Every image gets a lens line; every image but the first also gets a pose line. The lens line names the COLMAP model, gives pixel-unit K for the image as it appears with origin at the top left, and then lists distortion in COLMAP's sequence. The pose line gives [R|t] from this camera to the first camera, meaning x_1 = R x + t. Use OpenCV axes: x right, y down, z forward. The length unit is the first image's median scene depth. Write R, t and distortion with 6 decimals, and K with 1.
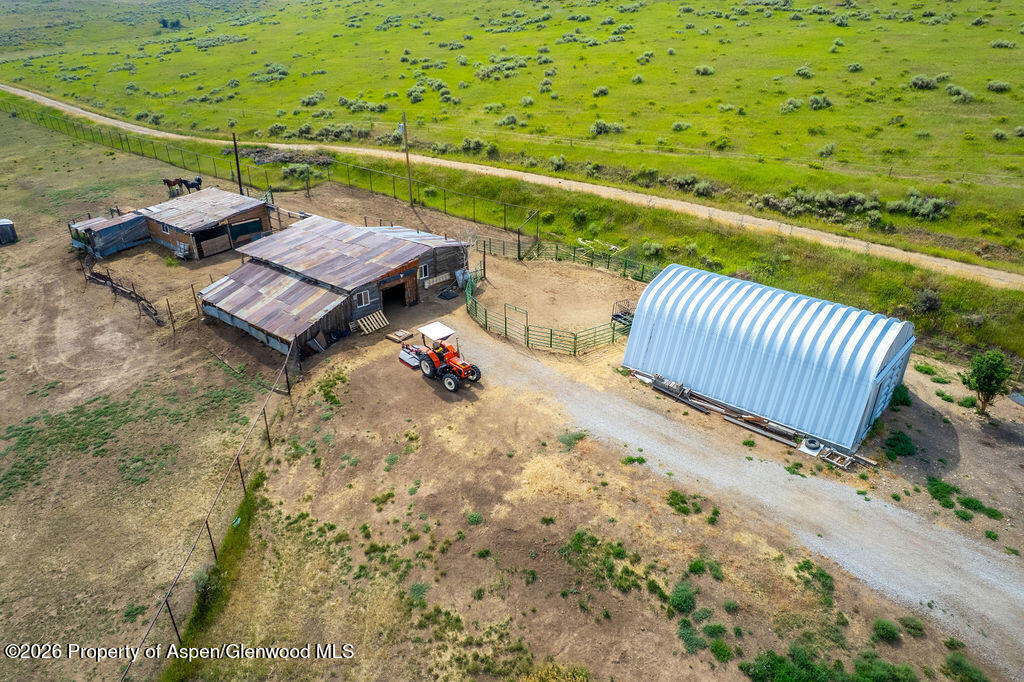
lens RADIAL K [[654.7, 0, 513.5], [0, 654.7, 341.9], [0, 0, 1]] dist [-0.077971, 0.072222]
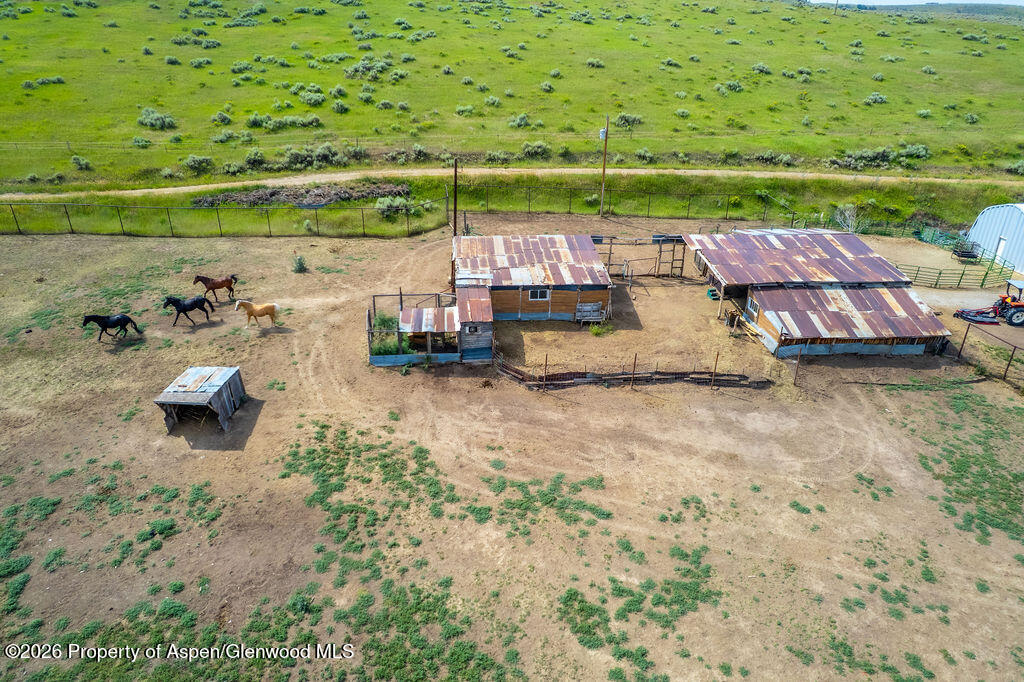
lens RADIAL K [[654.7, 0, 513.5], [0, 654.7, 341.9], [0, 0, 1]] dist [-0.077971, 0.072222]
pose [[0.702115, -0.296522, 0.647386, -0.927183], [0.292864, 0.948965, 0.117032, -0.193549], [-0.649050, 0.107426, 0.753123, 0.422342]]
